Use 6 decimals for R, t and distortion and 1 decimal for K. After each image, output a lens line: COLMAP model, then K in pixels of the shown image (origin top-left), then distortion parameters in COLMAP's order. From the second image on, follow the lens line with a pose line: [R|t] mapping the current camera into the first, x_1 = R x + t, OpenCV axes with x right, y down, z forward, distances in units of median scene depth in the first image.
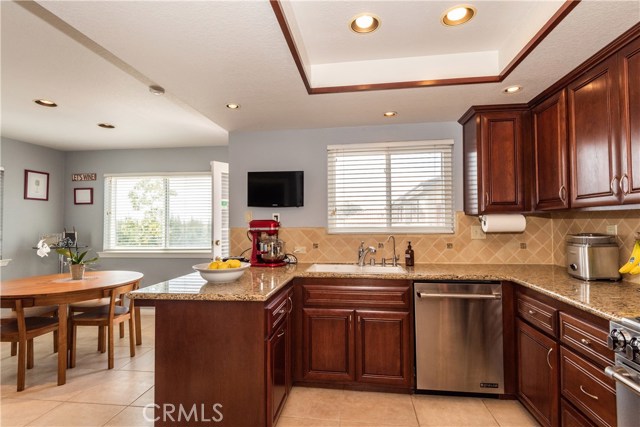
lens RADIAL K [[310.8, 0, 315.0], [0, 310.8, 209.2], [0, 0, 1]] dist [0.016234, -0.005126]
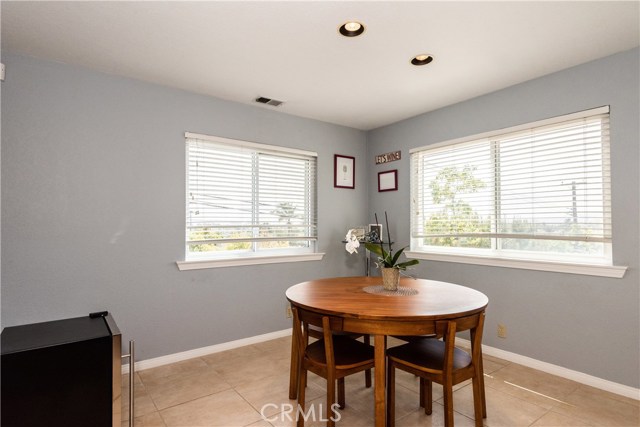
lens RADIAL K [[333.3, 0, 318.9], [0, 333.3, 214.0], [0, 0, 1]] dist [-0.006943, -0.000861]
pose [[0.693313, -0.013543, -0.720509, -0.259331], [0.016284, 0.999863, -0.003124, 0.045406], [0.720452, -0.009567, 0.693439, 0.293493]]
